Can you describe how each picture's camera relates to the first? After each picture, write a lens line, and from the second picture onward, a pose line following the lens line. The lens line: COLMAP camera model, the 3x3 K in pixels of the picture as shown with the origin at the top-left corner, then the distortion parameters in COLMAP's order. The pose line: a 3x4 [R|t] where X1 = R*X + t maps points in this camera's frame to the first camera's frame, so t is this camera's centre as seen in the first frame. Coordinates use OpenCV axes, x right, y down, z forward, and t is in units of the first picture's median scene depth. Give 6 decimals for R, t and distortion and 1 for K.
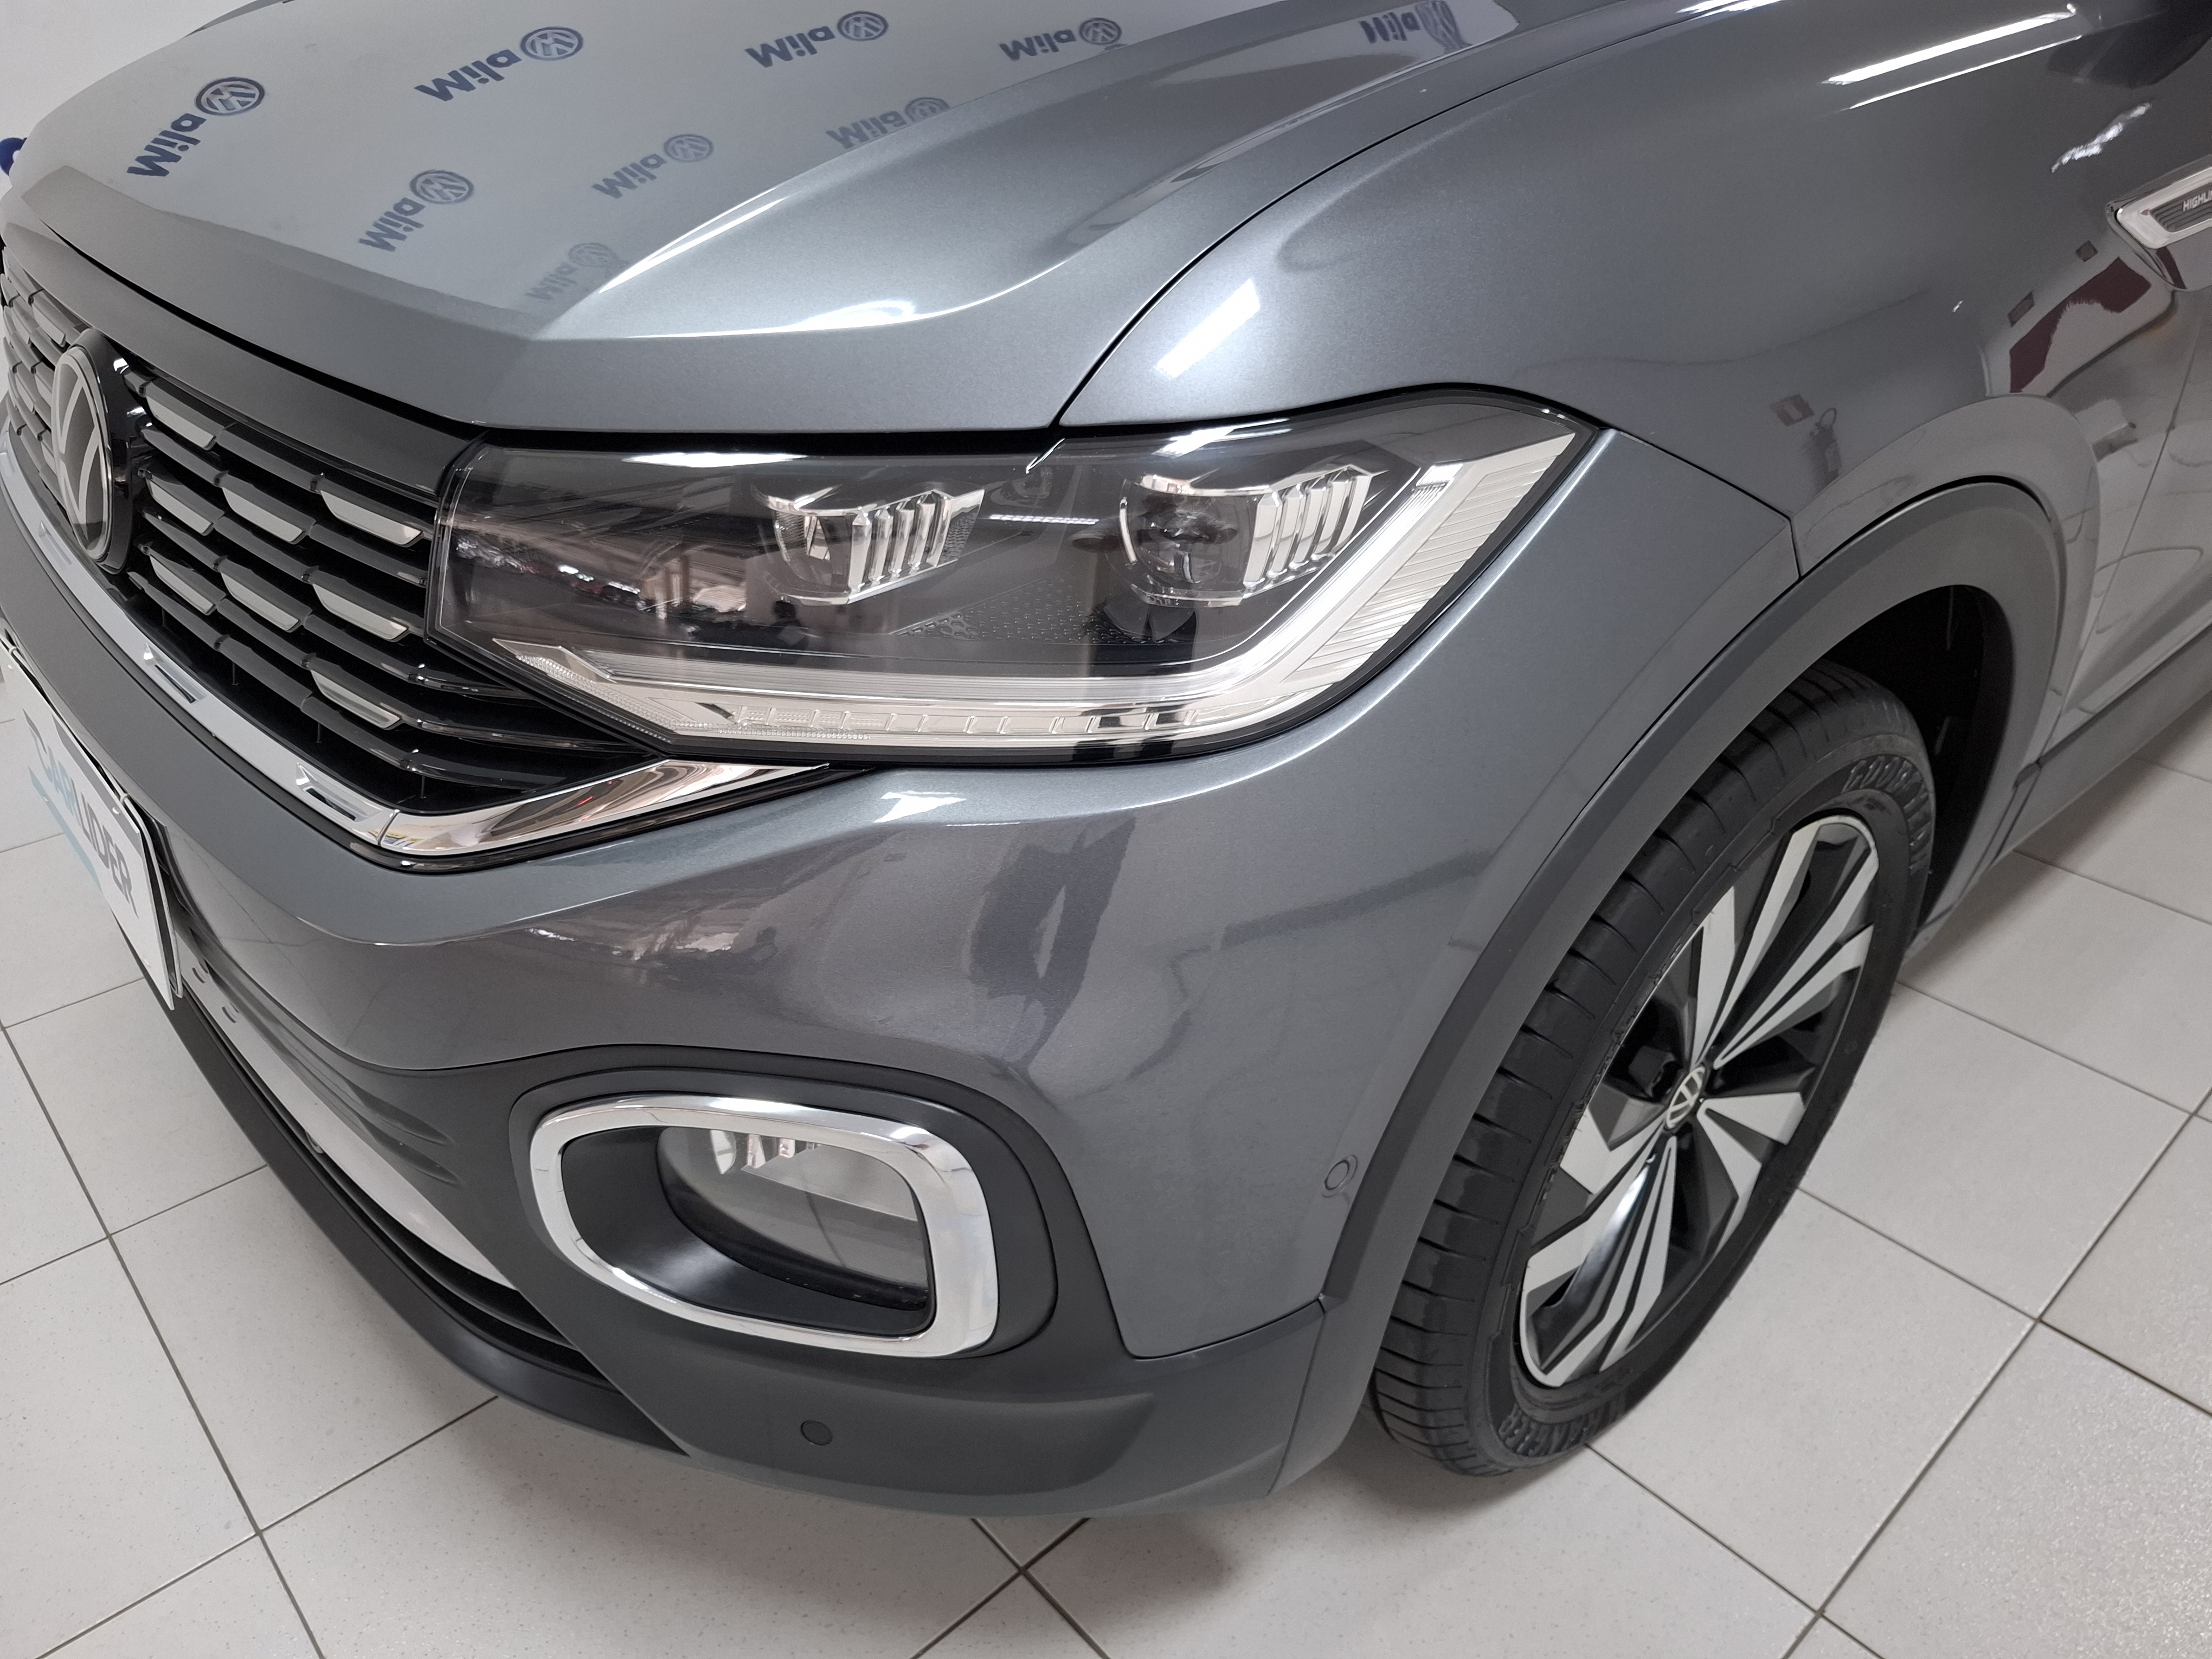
lens RADIAL K [[1482.8, 0, 1106.0], [0, 1482.8, 829.5], [0, 0, 1]] dist [0.014153, -0.032473]
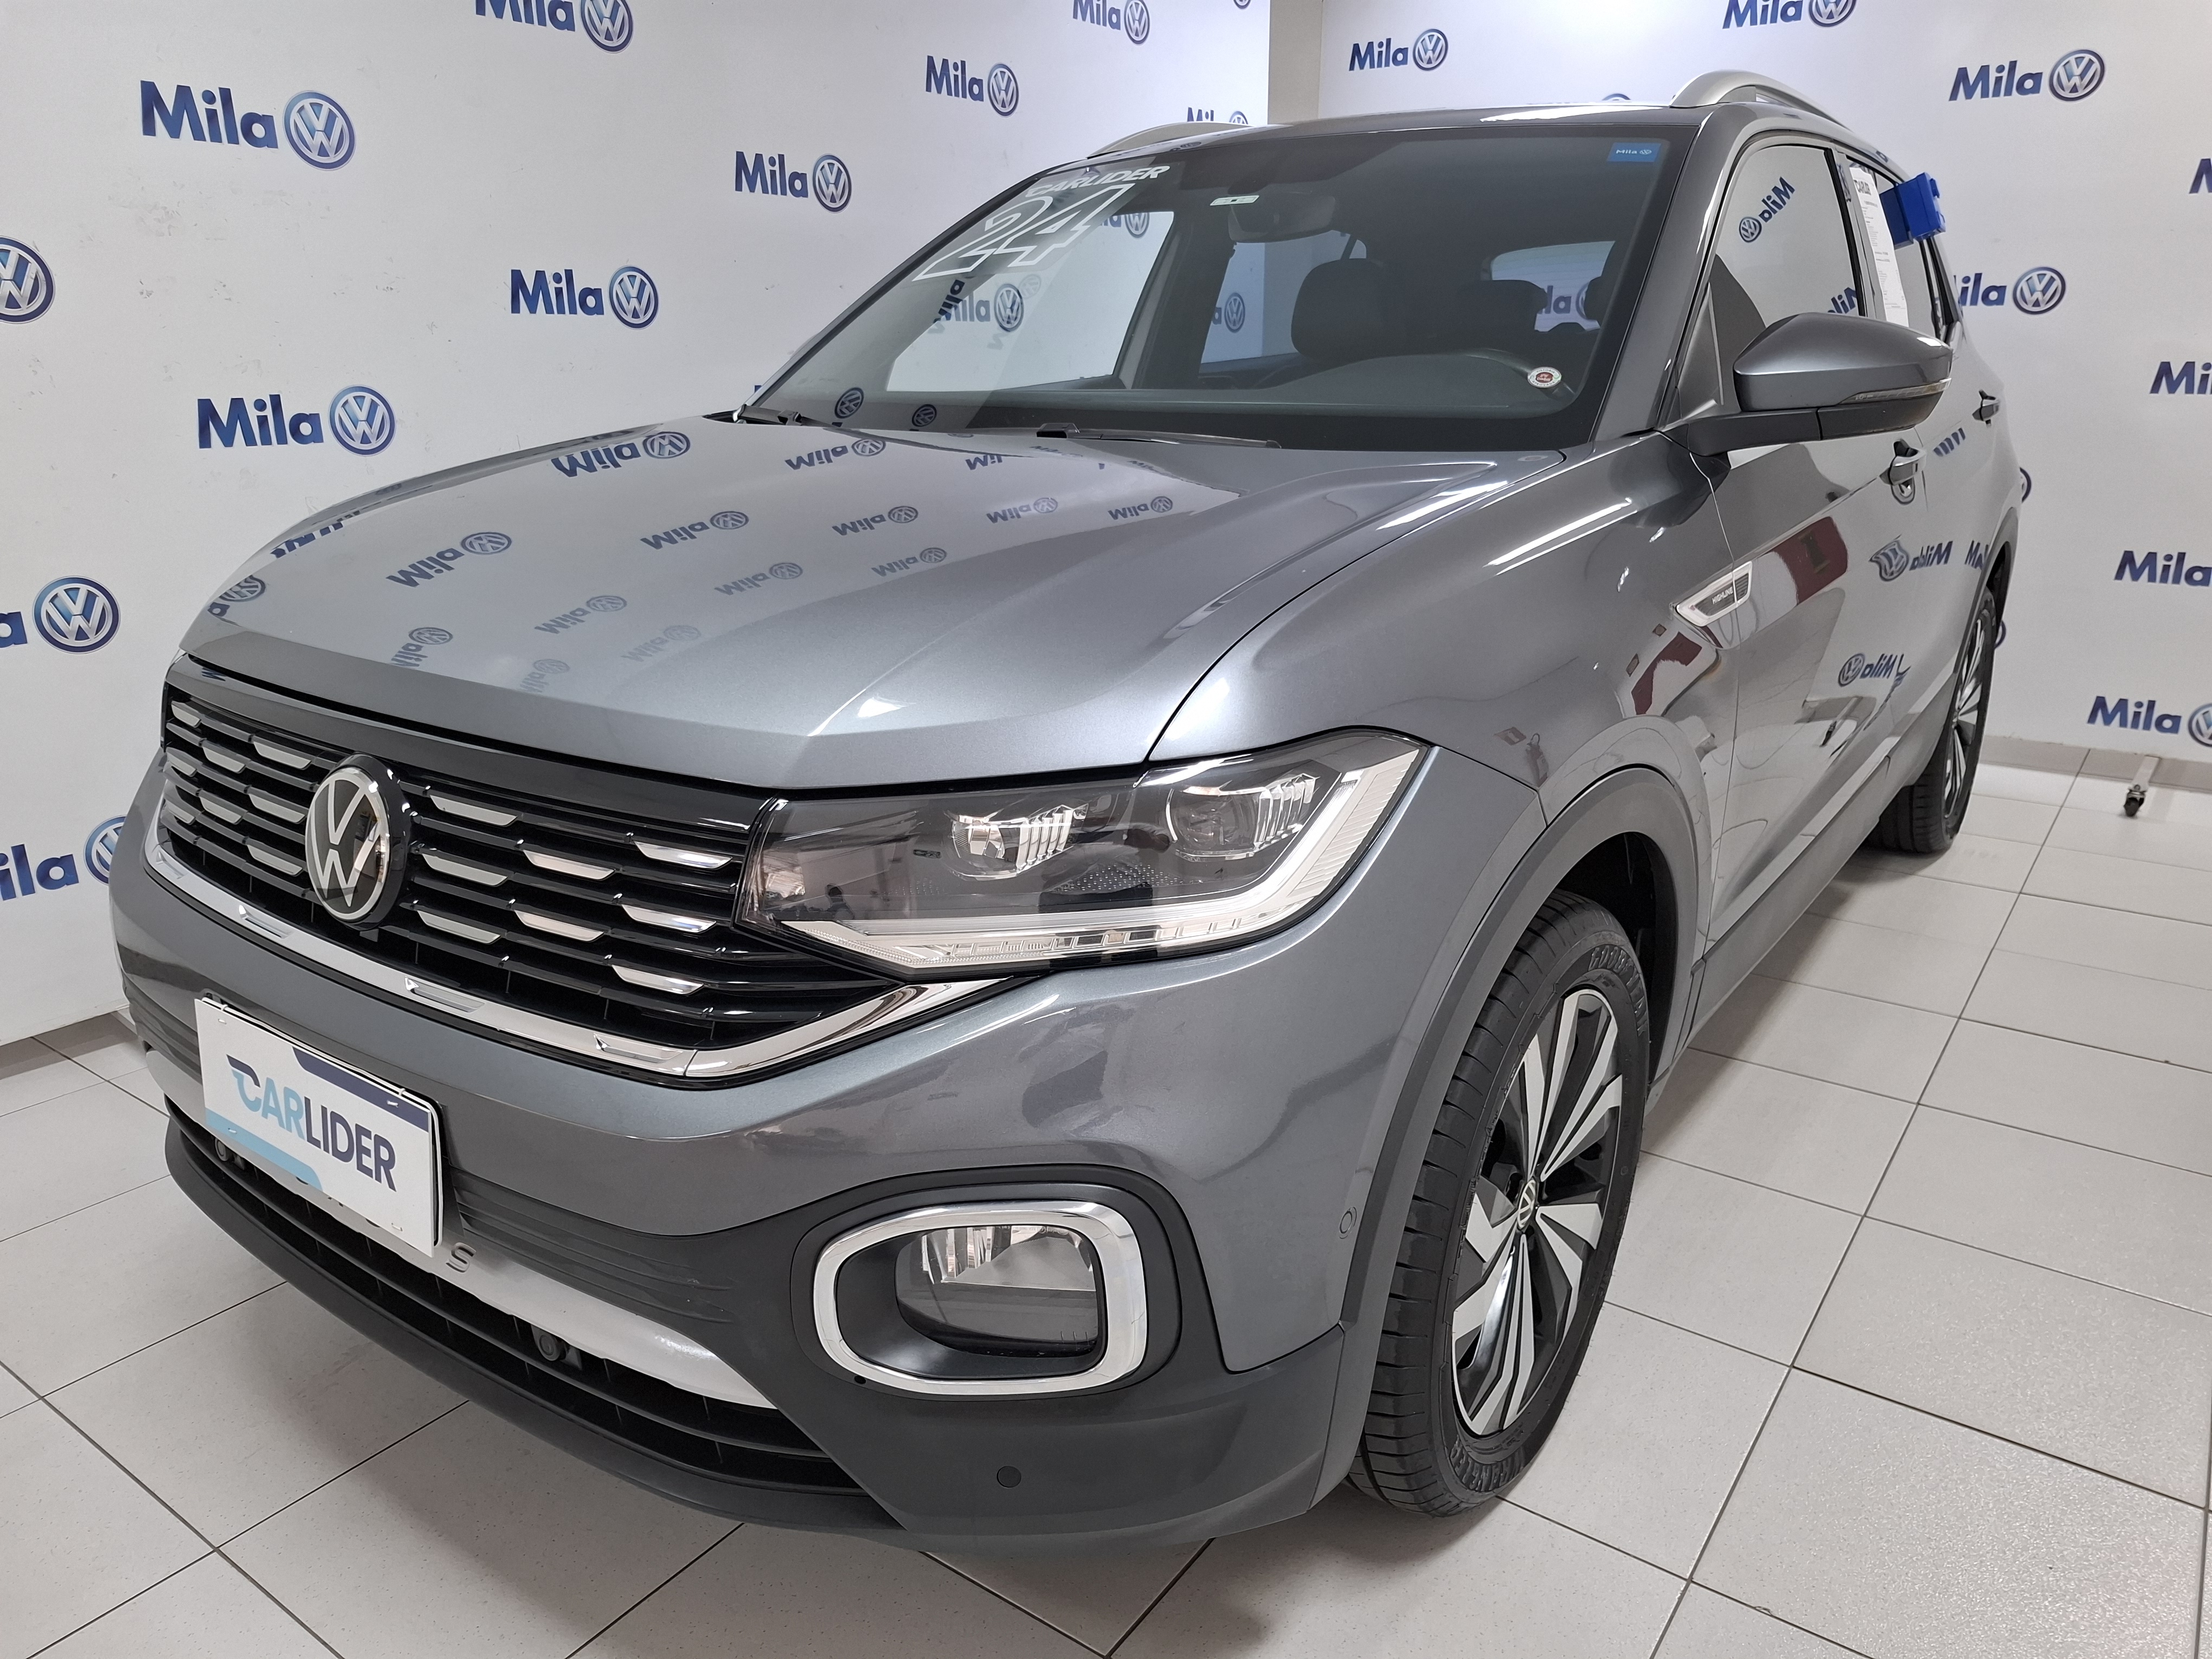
lens RADIAL K [[1482.8, 0, 1106.0], [0, 1482.8, 829.5], [0, 0, 1]] dist [0.014153, -0.032473]
pose [[0.977925, -0.072789, 0.195870, -0.287592], [0.119675, 0.963506, -0.239447, 0.145229], [-0.171292, 0.257602, 0.950947, -0.418533]]
